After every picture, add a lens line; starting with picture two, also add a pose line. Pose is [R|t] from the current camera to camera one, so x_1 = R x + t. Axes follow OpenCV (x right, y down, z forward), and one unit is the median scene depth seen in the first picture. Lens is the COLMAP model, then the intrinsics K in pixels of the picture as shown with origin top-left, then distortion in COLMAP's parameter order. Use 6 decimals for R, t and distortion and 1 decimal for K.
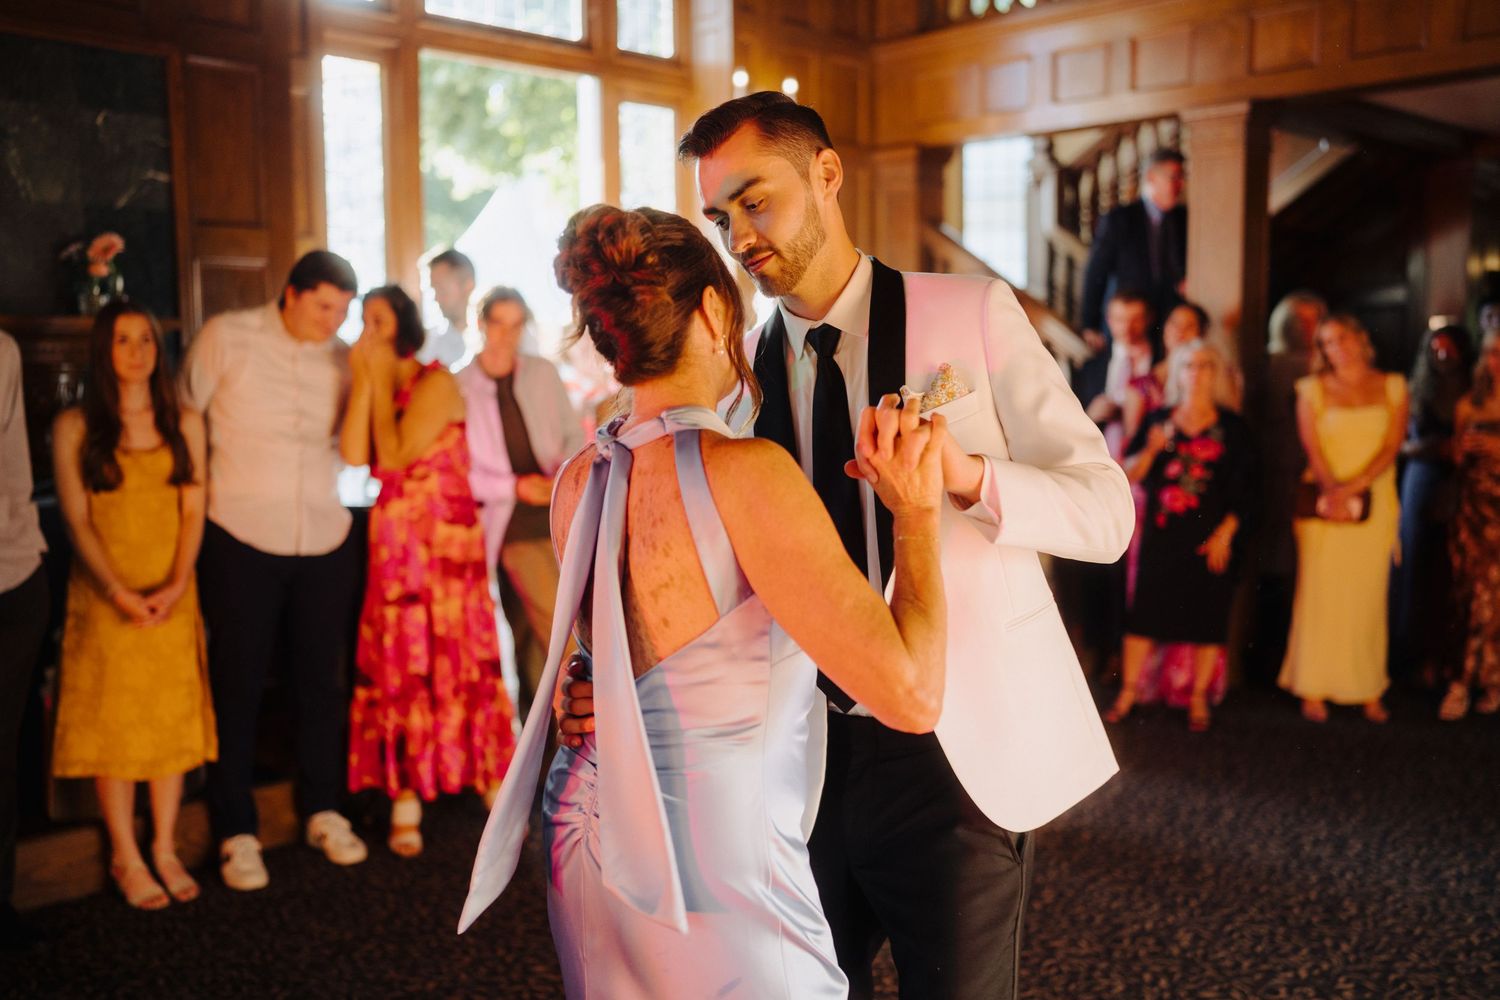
lens RADIAL K [[1521.5, 0, 756.0], [0, 1521.5, 479.7], [0, 0, 1]] dist [0.021258, 0.000000]
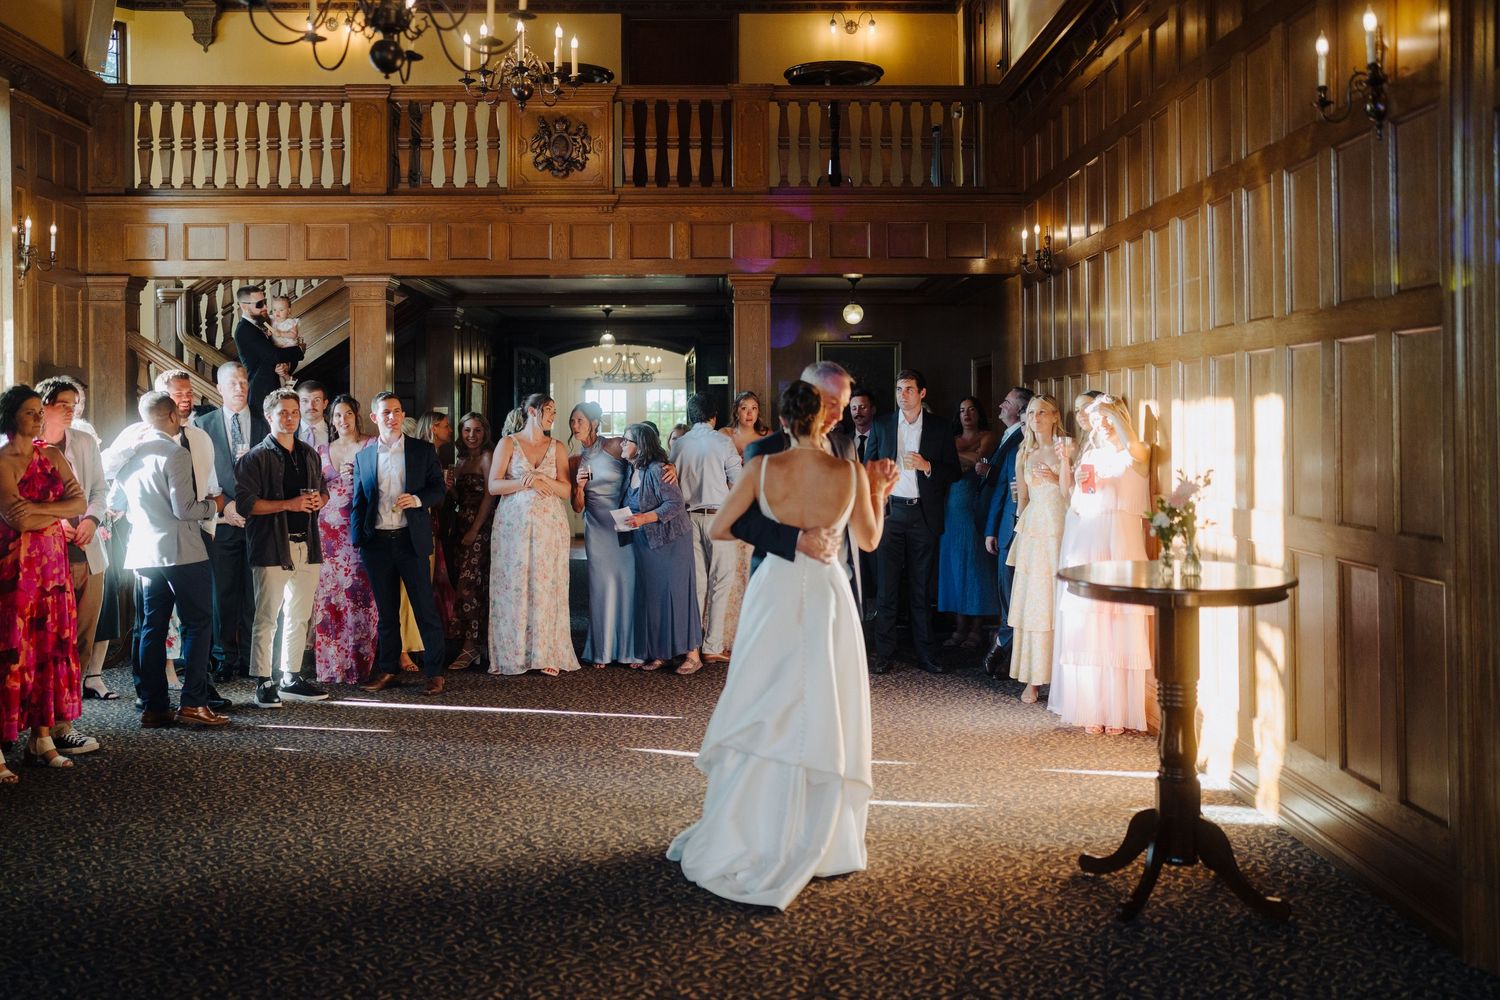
lens RADIAL K [[1521.5, 0, 781.4], [0, 1521.5, 469.4], [0, 0, 1]] dist [0.021258, 0.000000]
pose [[0.675234, -0.022470, 0.737261, -0.822351], [0.056224, 0.998196, -0.021071, 0.023178], [-0.735458, 0.055680, 0.675279, -0.546498]]
